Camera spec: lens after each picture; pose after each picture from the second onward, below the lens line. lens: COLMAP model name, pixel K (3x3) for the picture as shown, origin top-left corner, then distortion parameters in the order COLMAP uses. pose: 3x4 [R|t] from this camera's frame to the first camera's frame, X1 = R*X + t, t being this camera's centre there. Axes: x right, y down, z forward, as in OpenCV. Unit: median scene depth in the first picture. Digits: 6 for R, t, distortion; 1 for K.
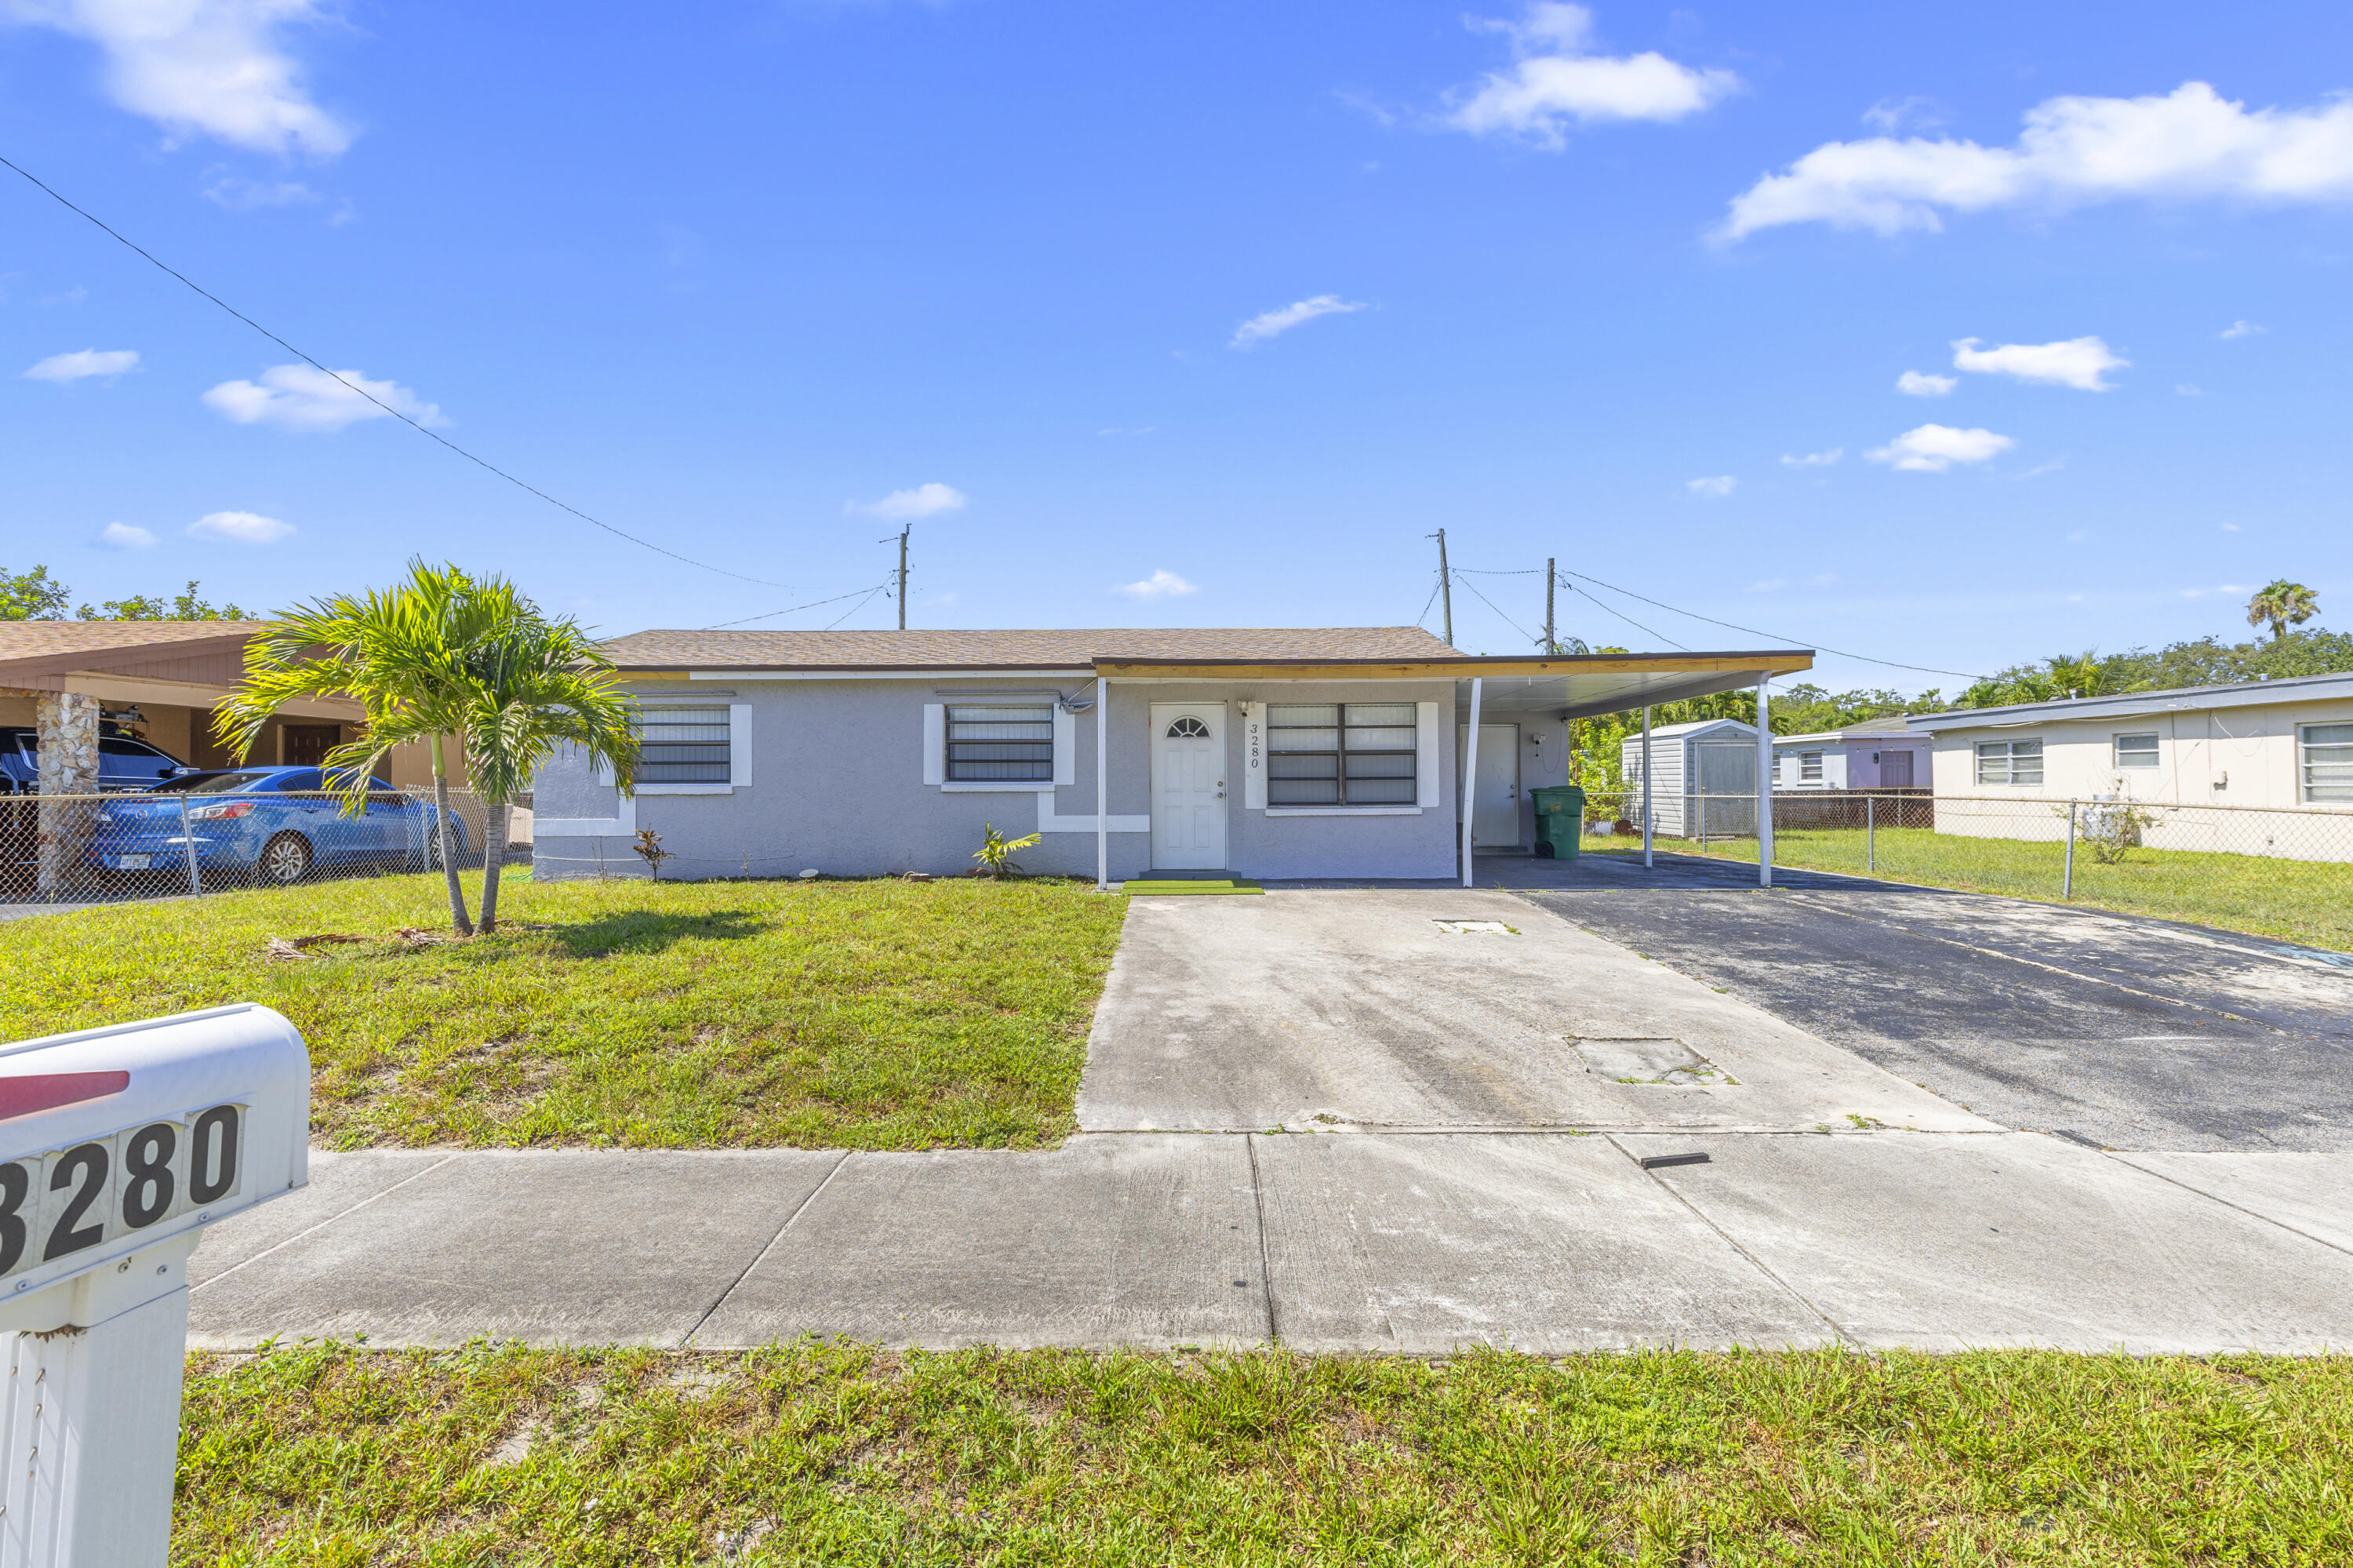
lens RADIAL K [[1058.4, 0, 1184.7], [0, 1058.4, 785.6], [0, 0, 1]] dist [0.004315, 0.000167]
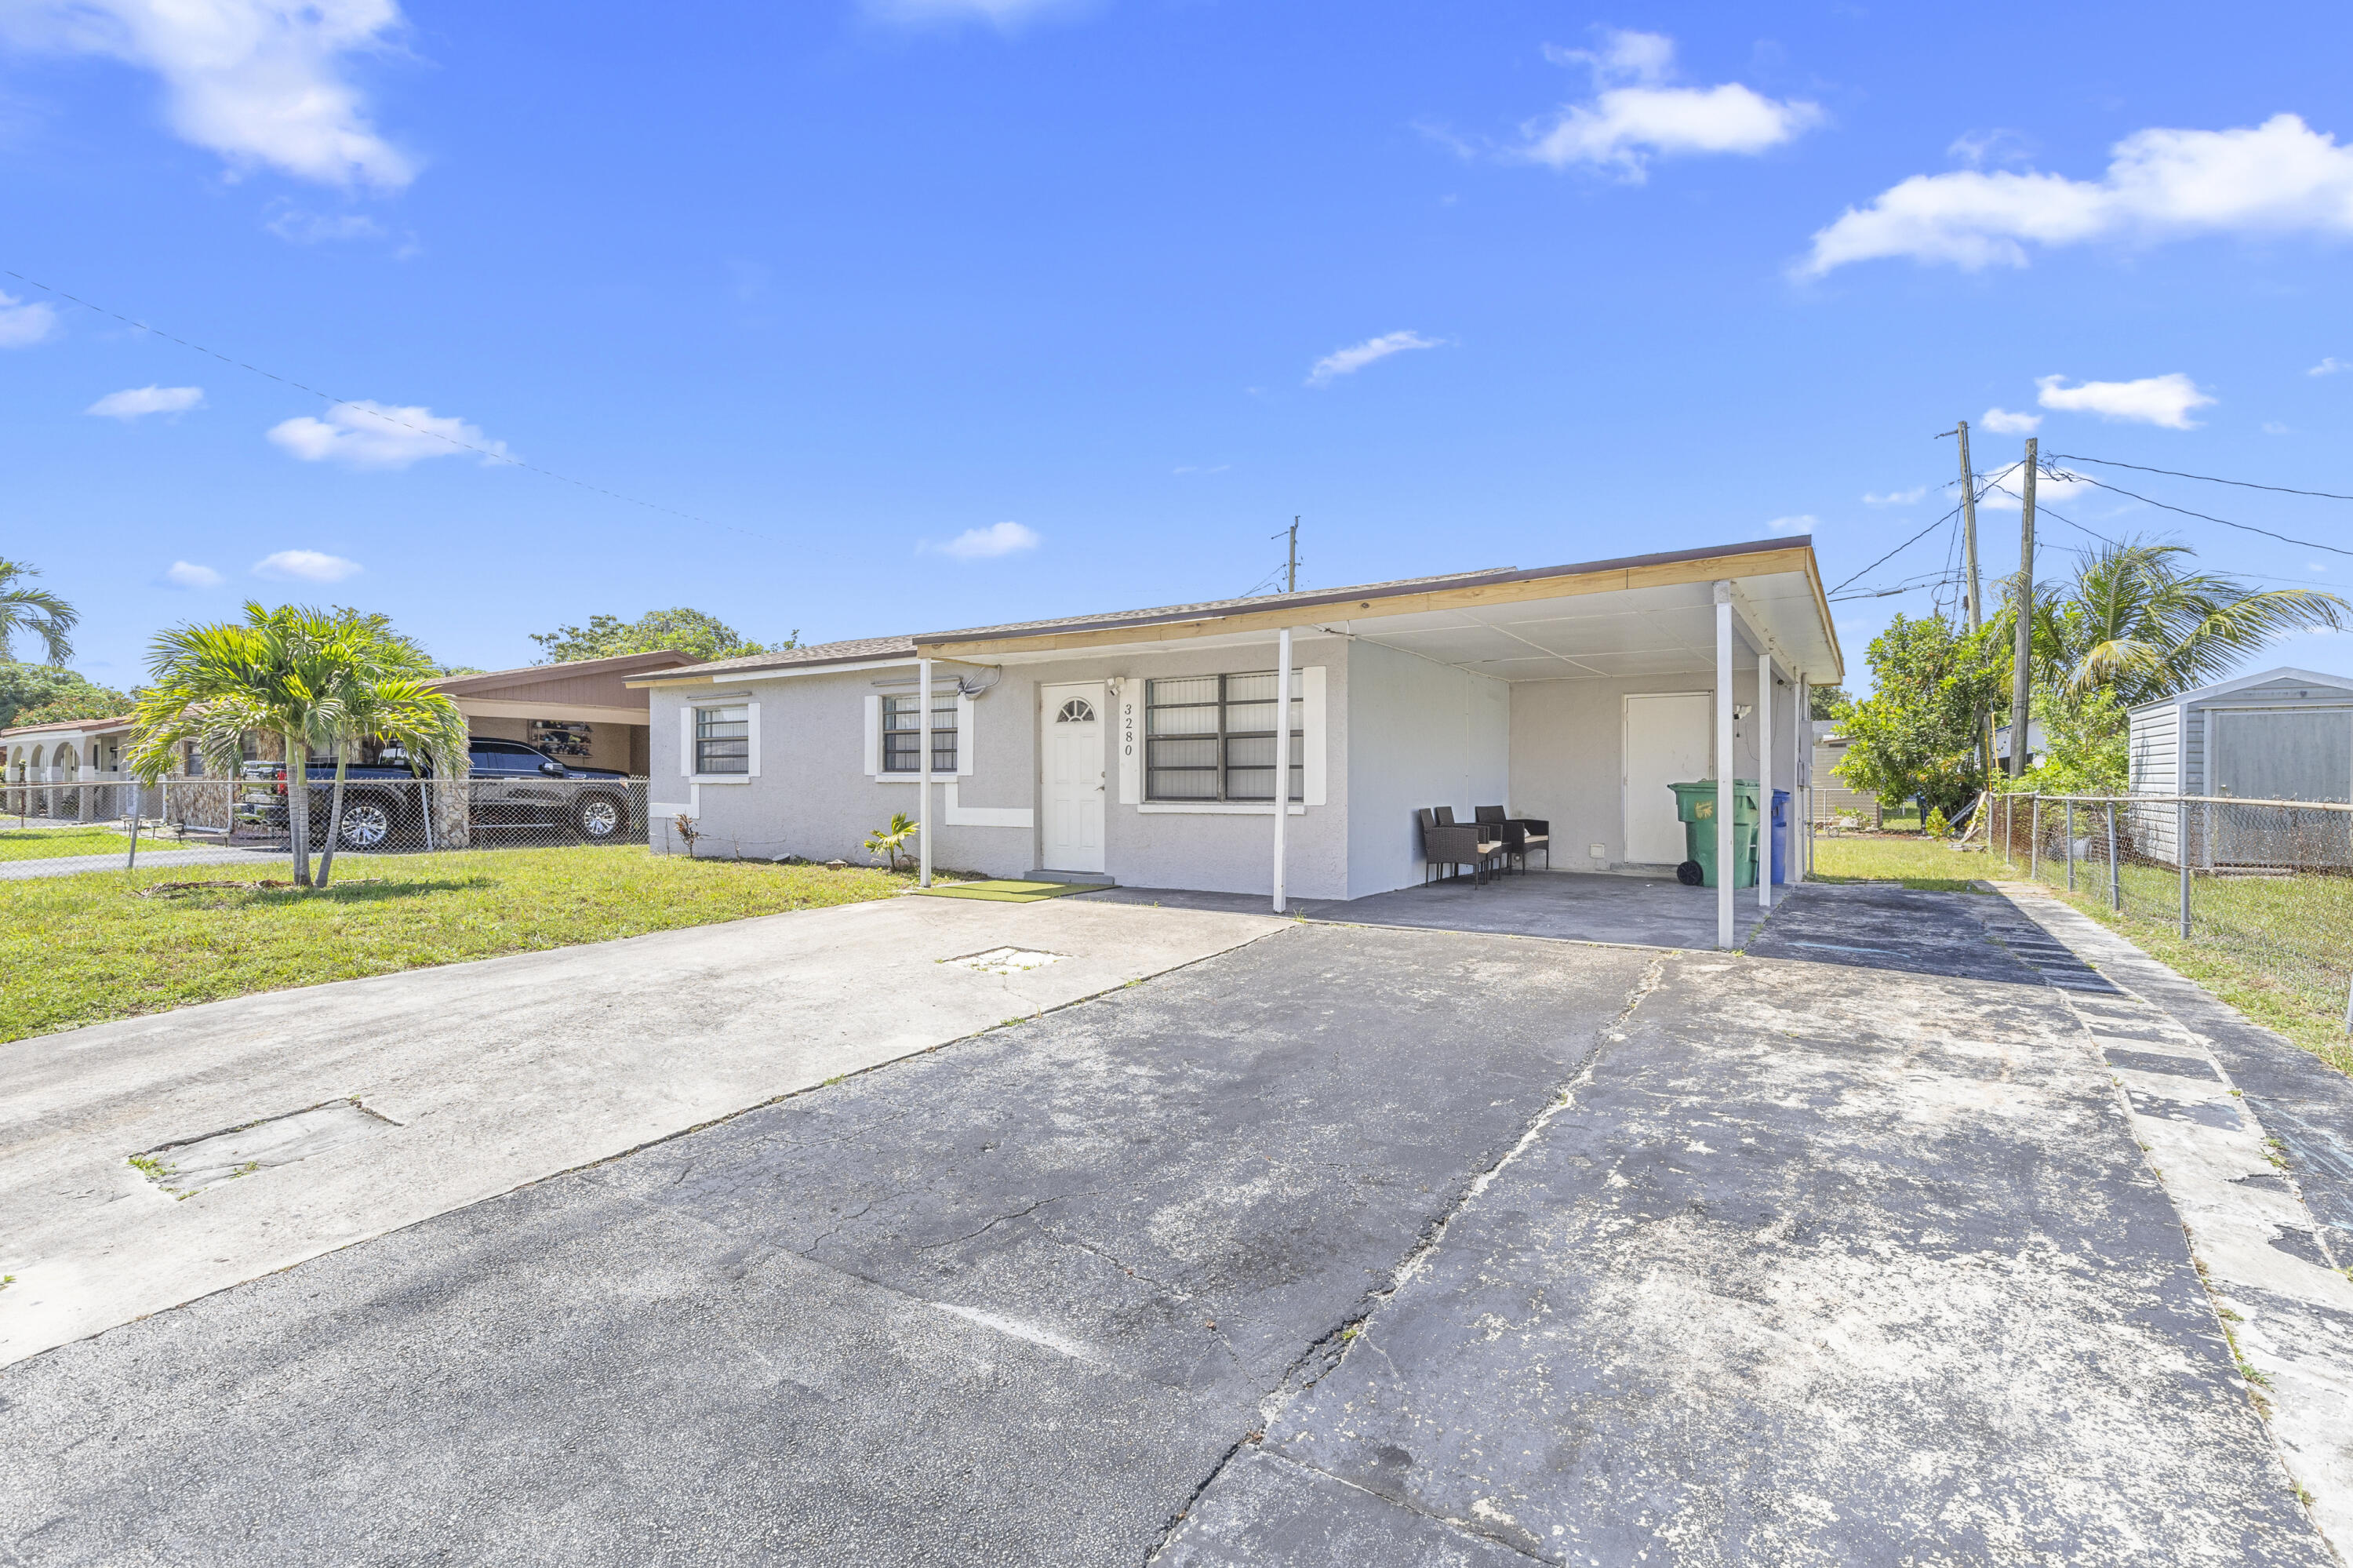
lens RADIAL K [[1058.4, 0, 1172.8], [0, 1058.4, 786.0], [0, 0, 1]] dist [0.004315, 0.000167]
pose [[0.837404, 0.005929, -0.546552, 0.554843], [-0.003217, 0.999977, 0.005919, 0.002451], [0.546575, -0.003198, 0.837404, 0.307904]]
